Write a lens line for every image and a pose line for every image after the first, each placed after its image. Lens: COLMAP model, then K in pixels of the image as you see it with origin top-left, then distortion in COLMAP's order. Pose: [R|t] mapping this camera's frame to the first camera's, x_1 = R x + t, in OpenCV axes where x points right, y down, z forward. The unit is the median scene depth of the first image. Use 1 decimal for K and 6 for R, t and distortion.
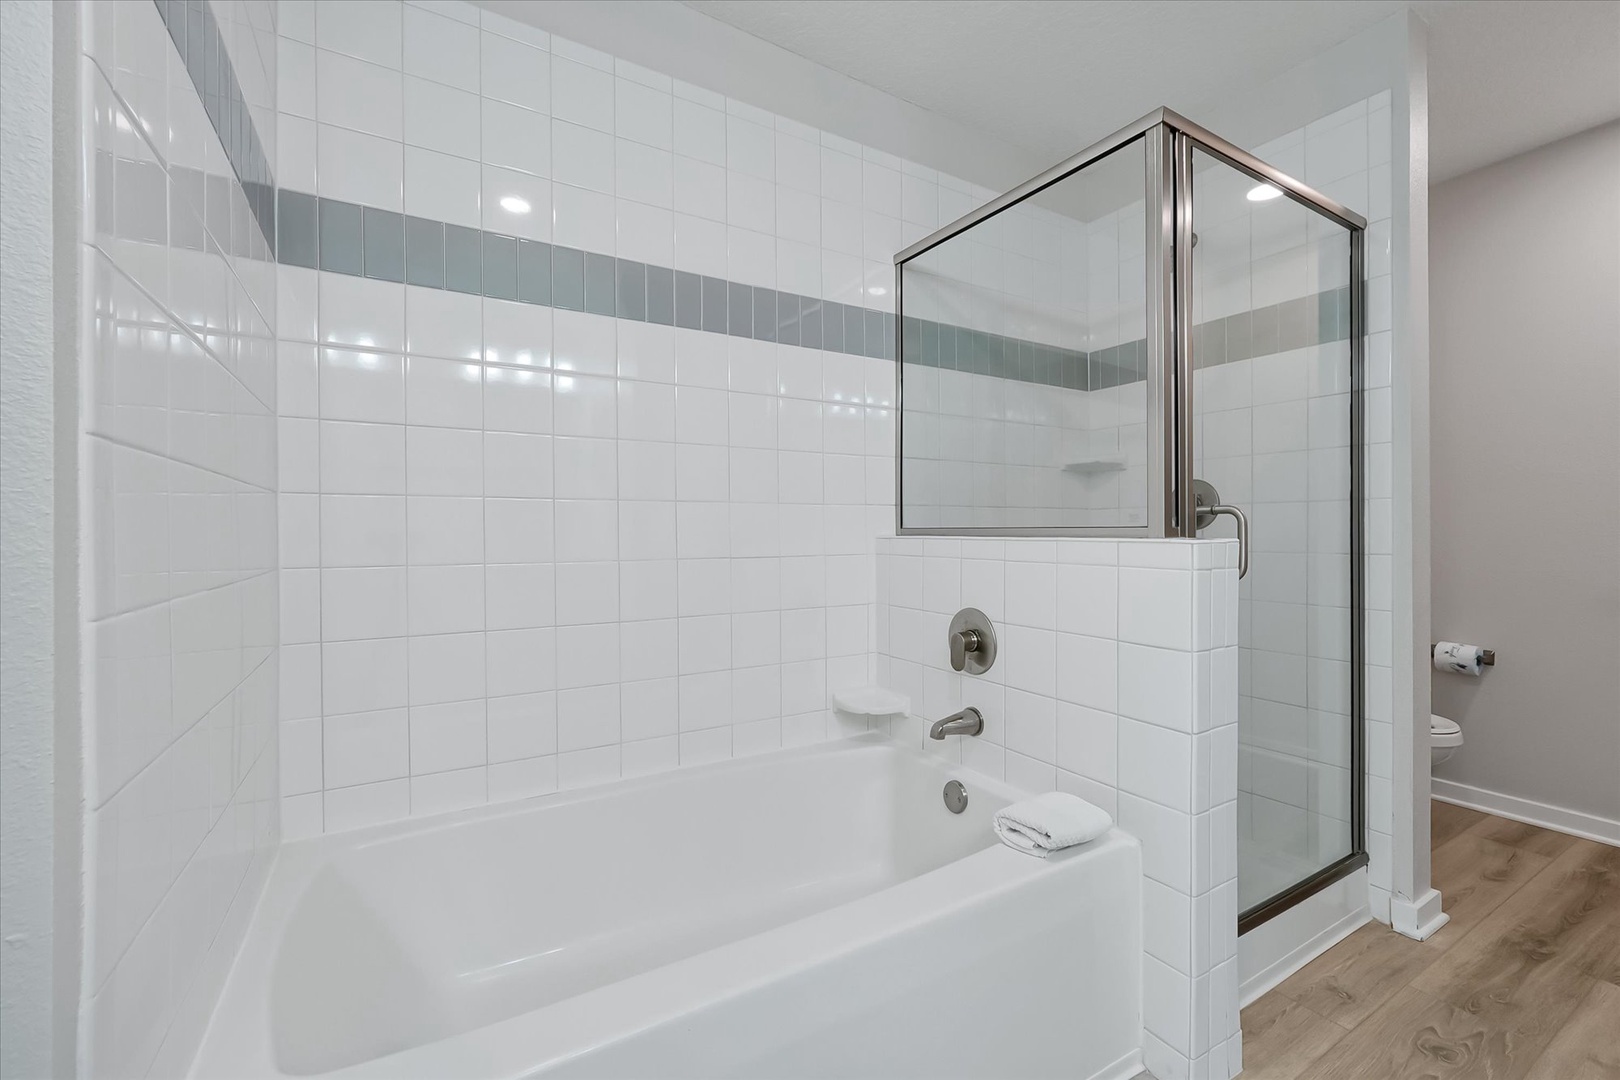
lens RADIAL K [[674.9, 0, 808.3], [0, 674.9, 534.9], [0, 0, 1]] dist [-0.003012, 0.002981]
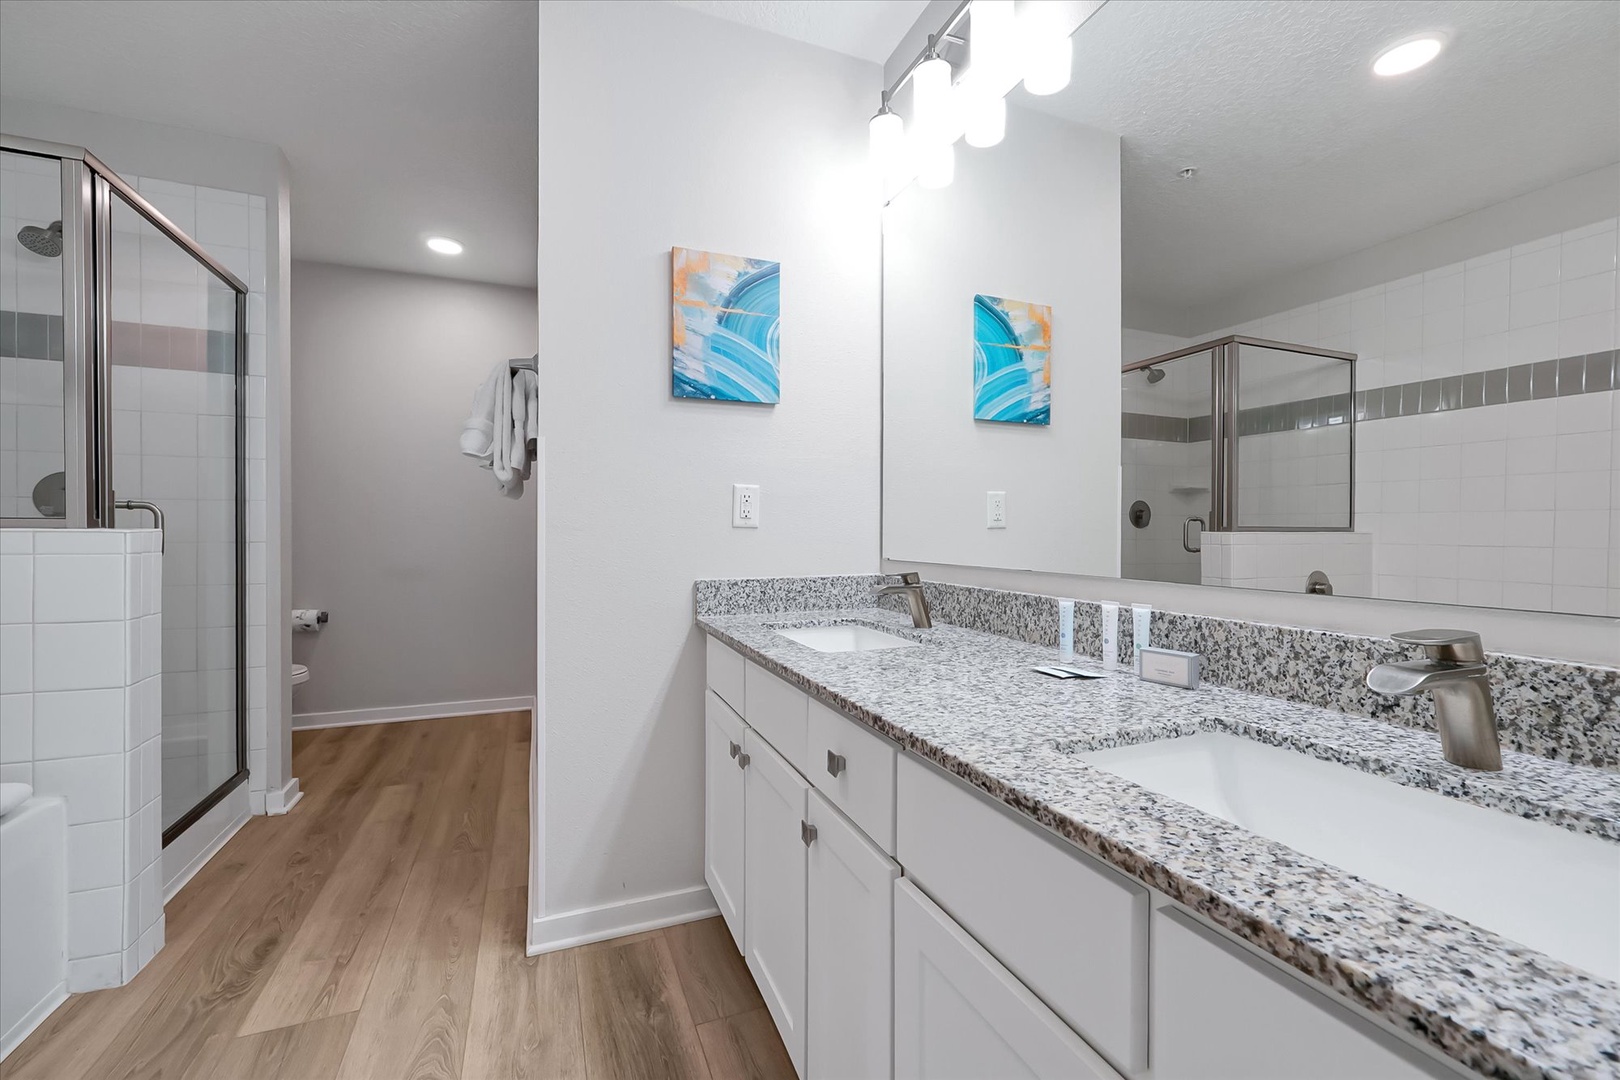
lens RADIAL K [[674.9, 0, 812.4], [0, 674.9, 534.3], [0, 0, 1]] dist [-0.003012, 0.002981]
pose [[0.146932, -0.002651, 0.989143, -0.317169], [-0.002840, 0.999991, 0.003102, 0.005953], [-0.989143, -0.003265, 0.146923, -0.286559]]
